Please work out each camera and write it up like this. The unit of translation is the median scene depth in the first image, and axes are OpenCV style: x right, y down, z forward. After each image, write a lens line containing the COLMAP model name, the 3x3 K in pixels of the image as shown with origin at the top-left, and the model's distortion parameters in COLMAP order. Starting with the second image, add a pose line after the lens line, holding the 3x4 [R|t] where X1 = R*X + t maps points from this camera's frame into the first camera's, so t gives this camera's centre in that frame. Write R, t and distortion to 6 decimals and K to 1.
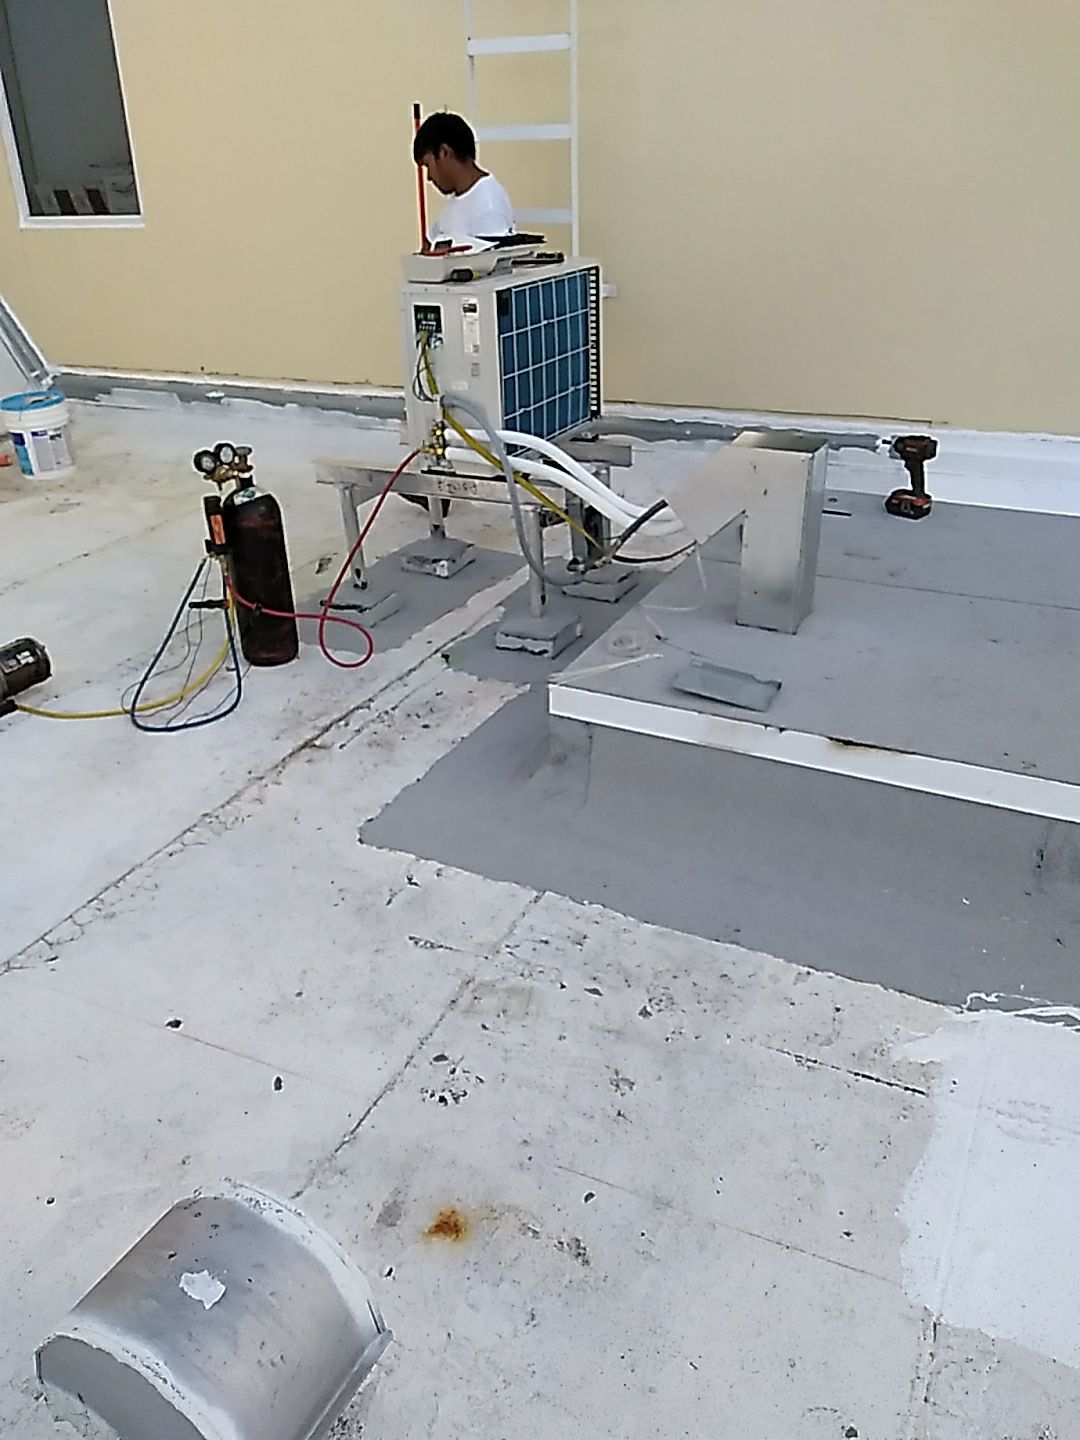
lens RADIAL K [[1146.7, 0, 540.0], [0, 1146.7, 720.0], [0, 0, 1]] dist [0.064590, -0.142138]
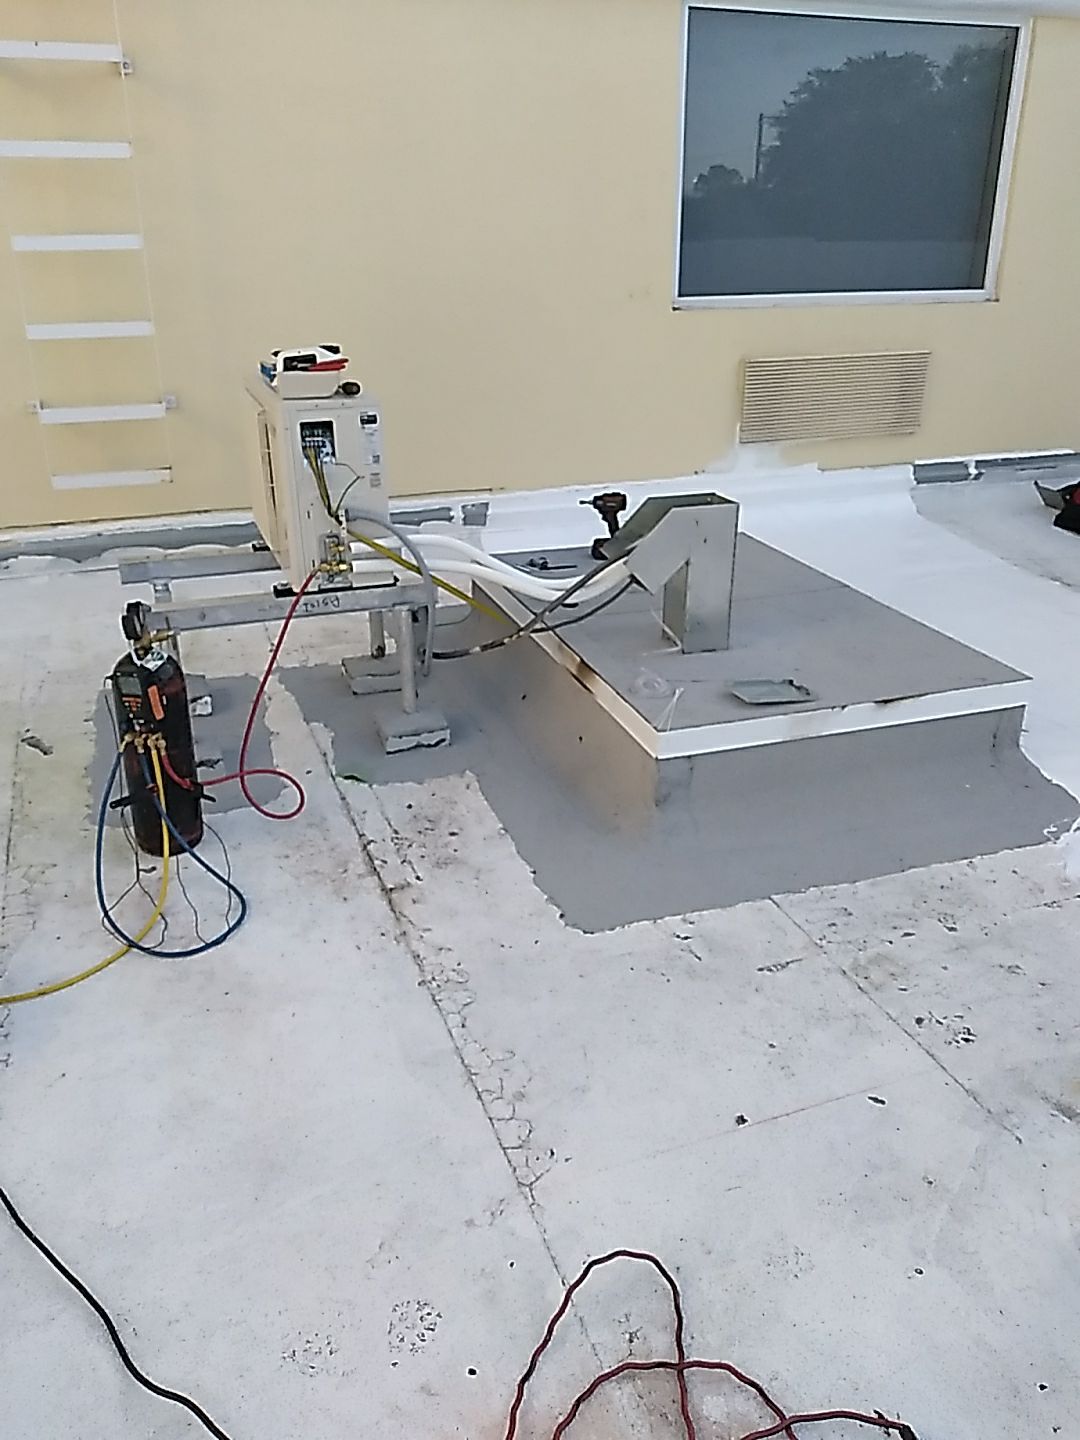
lens RADIAL K [[1146.7, 0, 540.0], [0, 1146.7, 720.0], [0, 0, 1]] dist [0.064590, -0.142138]
pose [[0.688739, -0.261852, 0.676071, -0.679677], [0.311002, 0.949053, 0.050752, -0.112842], [-0.654917, 0.175304, 0.735087, 0.213093]]
